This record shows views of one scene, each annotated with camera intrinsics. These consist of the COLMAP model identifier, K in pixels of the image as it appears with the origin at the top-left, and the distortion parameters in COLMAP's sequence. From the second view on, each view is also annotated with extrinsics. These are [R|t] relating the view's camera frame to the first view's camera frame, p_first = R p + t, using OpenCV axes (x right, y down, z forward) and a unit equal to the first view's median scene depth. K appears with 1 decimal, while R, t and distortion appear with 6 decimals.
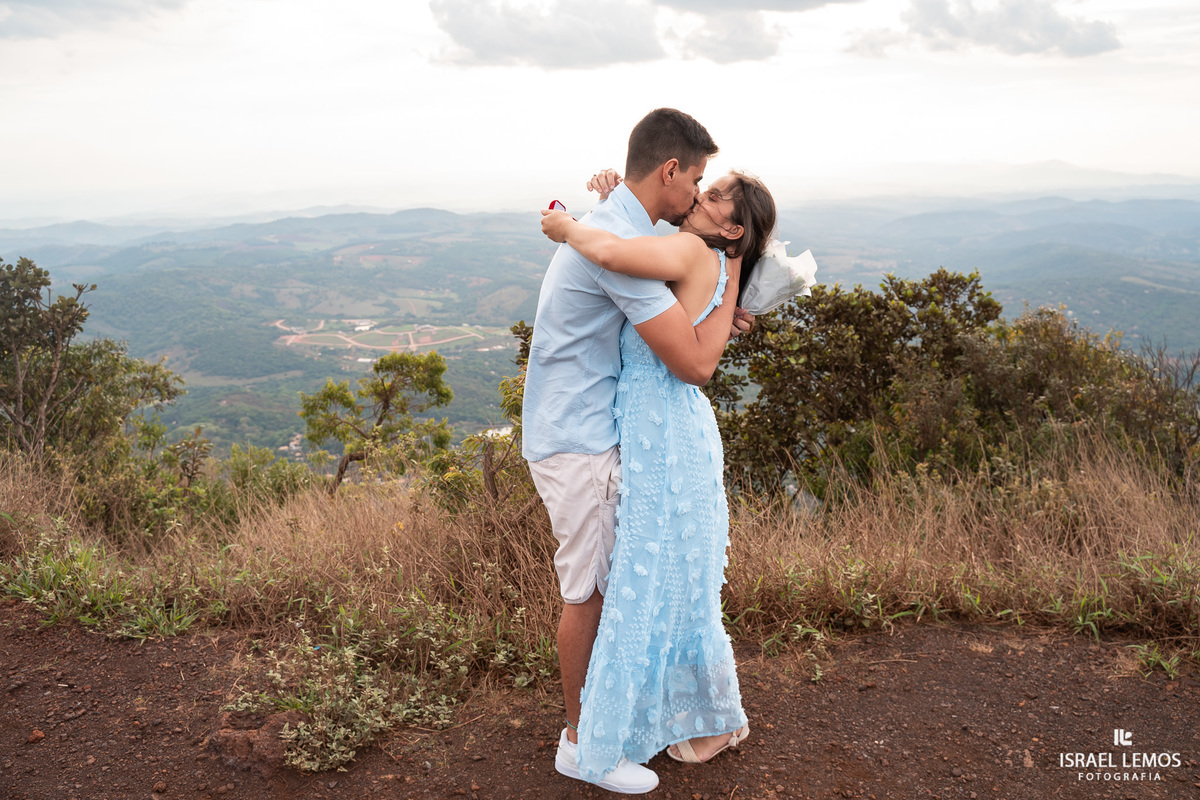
lens RADIAL K [[991.3, 0, 602.6], [0, 991.3, 405.7], [0, 0, 1]] dist [-0.115536, 0.099967]
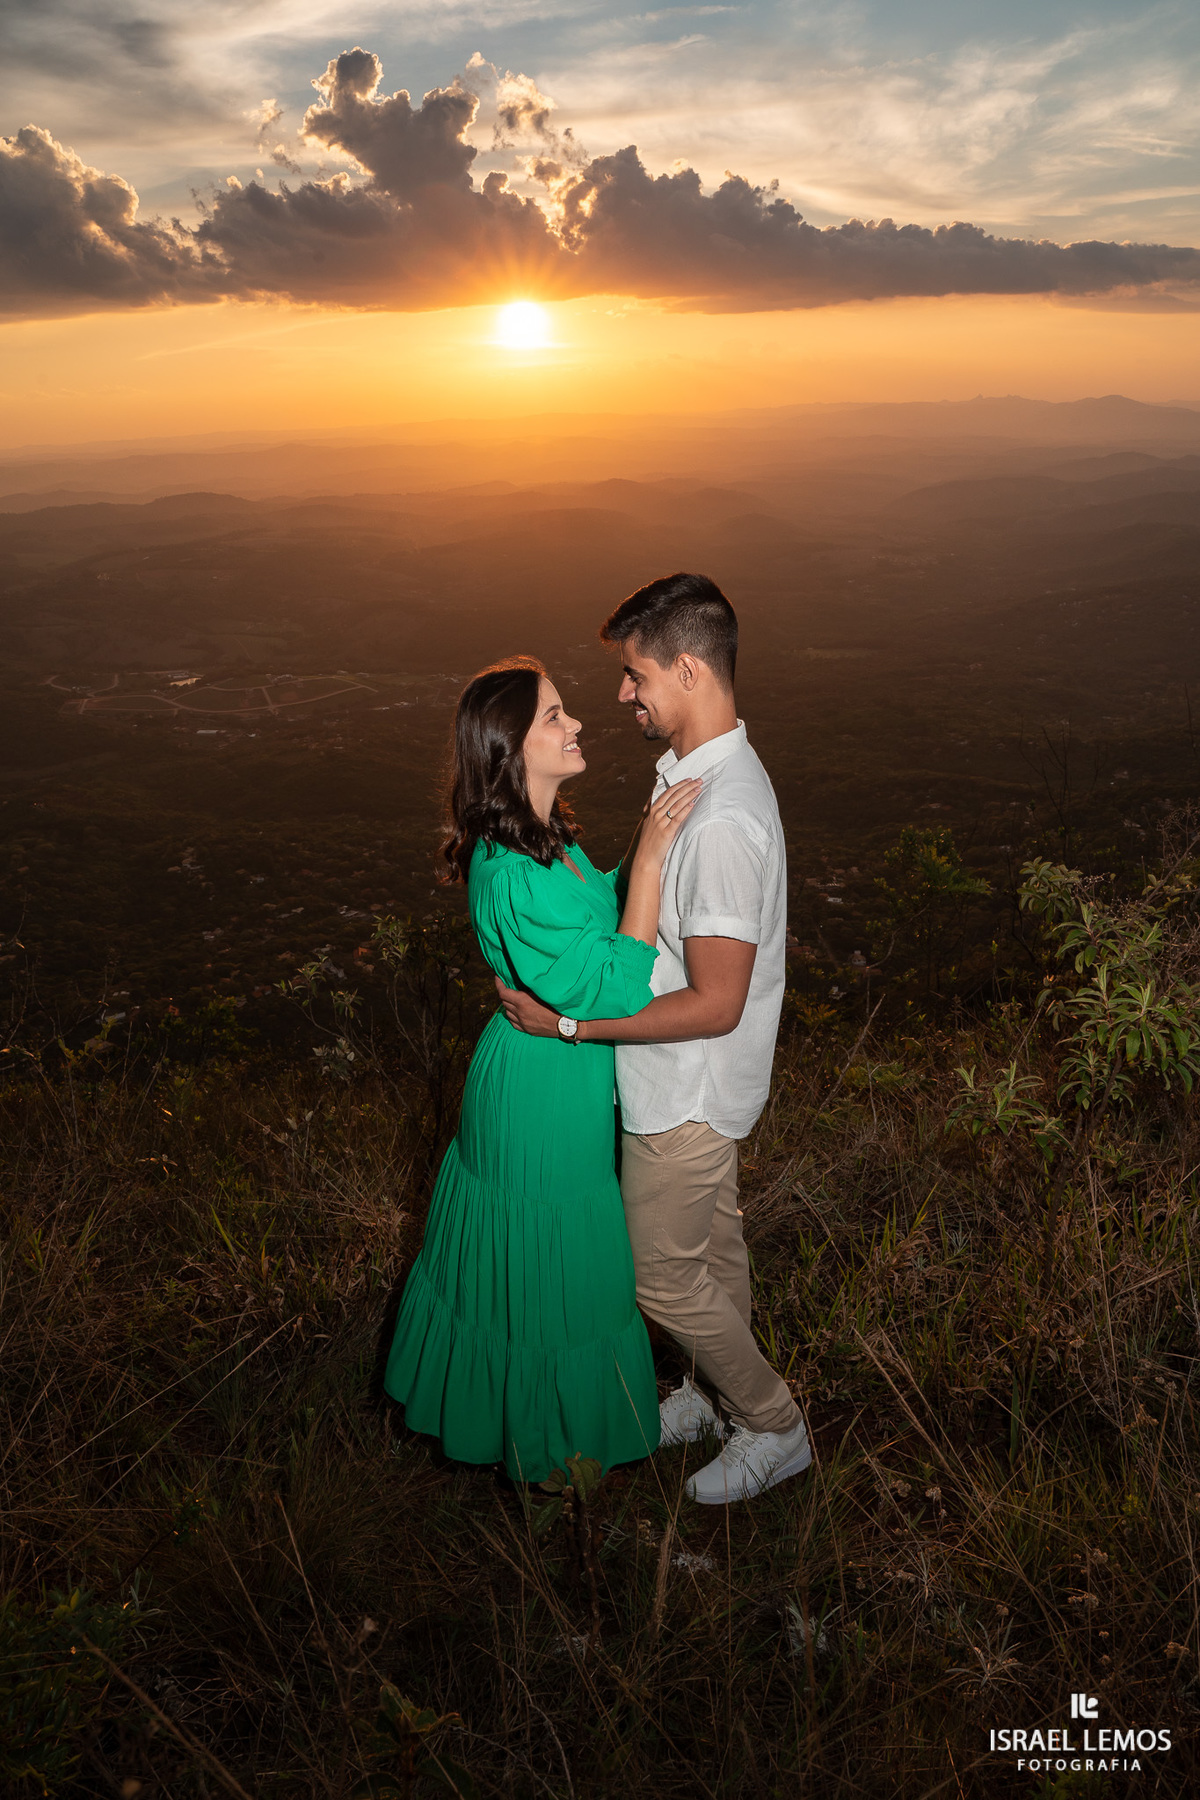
lens RADIAL K [[1486.9, 0, 602.0], [0, 1486.9, 915.3], [0, 0, 1]] dist [-0.115536, 0.099967]
pose [[0.993546, -0.051782, 0.100919, -5.025162], [0.042629, 0.994954, 0.090830, -0.139312], [-0.105113, -0.085942, 0.990740, -0.953078]]
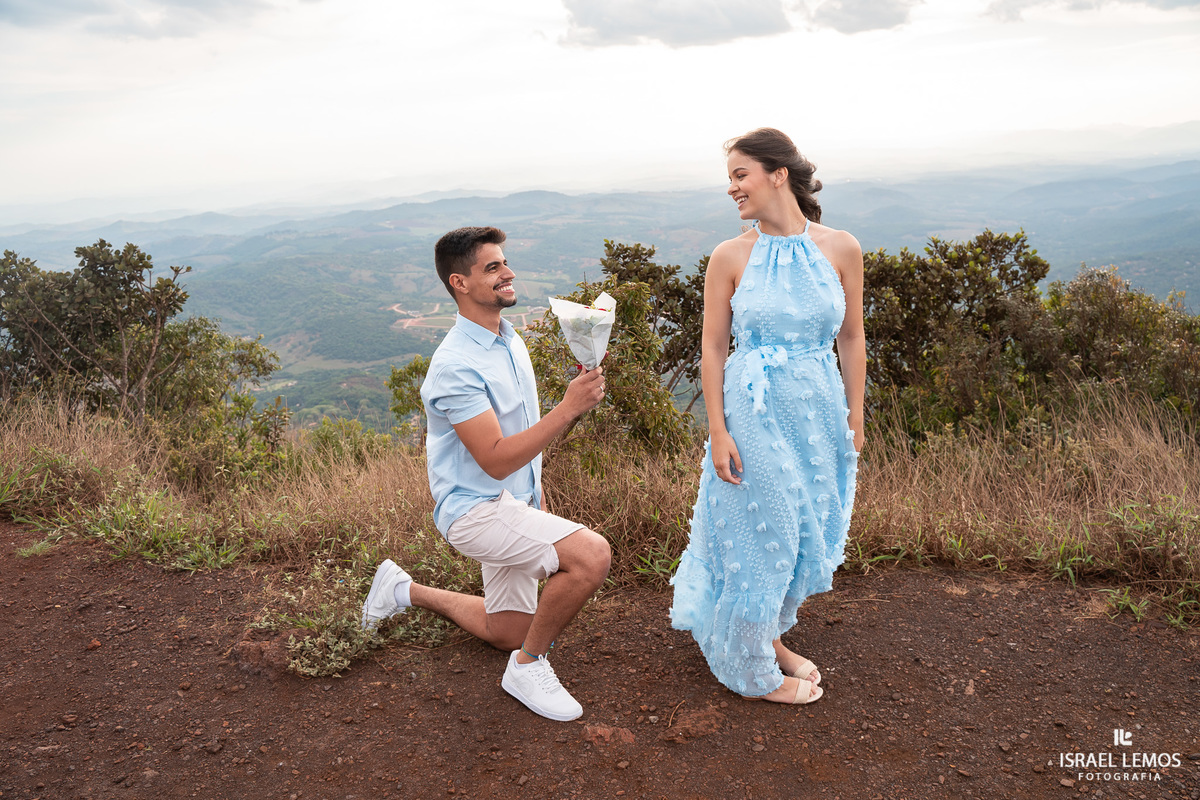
lens RADIAL K [[991.3, 0, 594.0], [0, 991.3, 417.3], [0, 0, 1]] dist [-0.115536, 0.099967]
pose [[0.992505, -0.002321, -0.122186, 0.042338], [0.006154, 0.999500, 0.031003, 0.009583], [0.122053, -0.031523, 0.992023, -0.021708]]
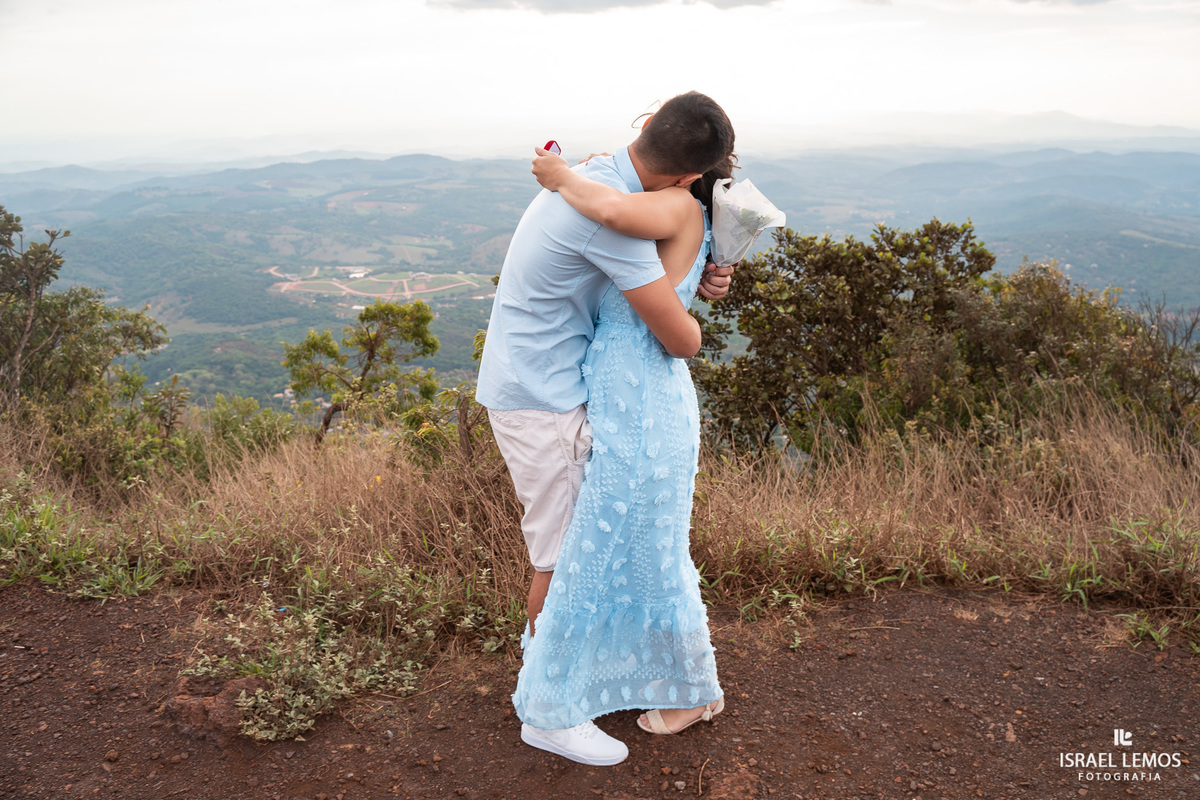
lens RADIAL K [[991.3, 0, 599.5], [0, 991.3, 405.0], [0, 0, 1]] dist [-0.115536, 0.099967]
pose [[0.999970, 0.007375, 0.002189, 0.006284], [-0.007477, 0.998690, 0.050622, -0.002111], [-0.001813, -0.050637, 0.998715, 0.012664]]
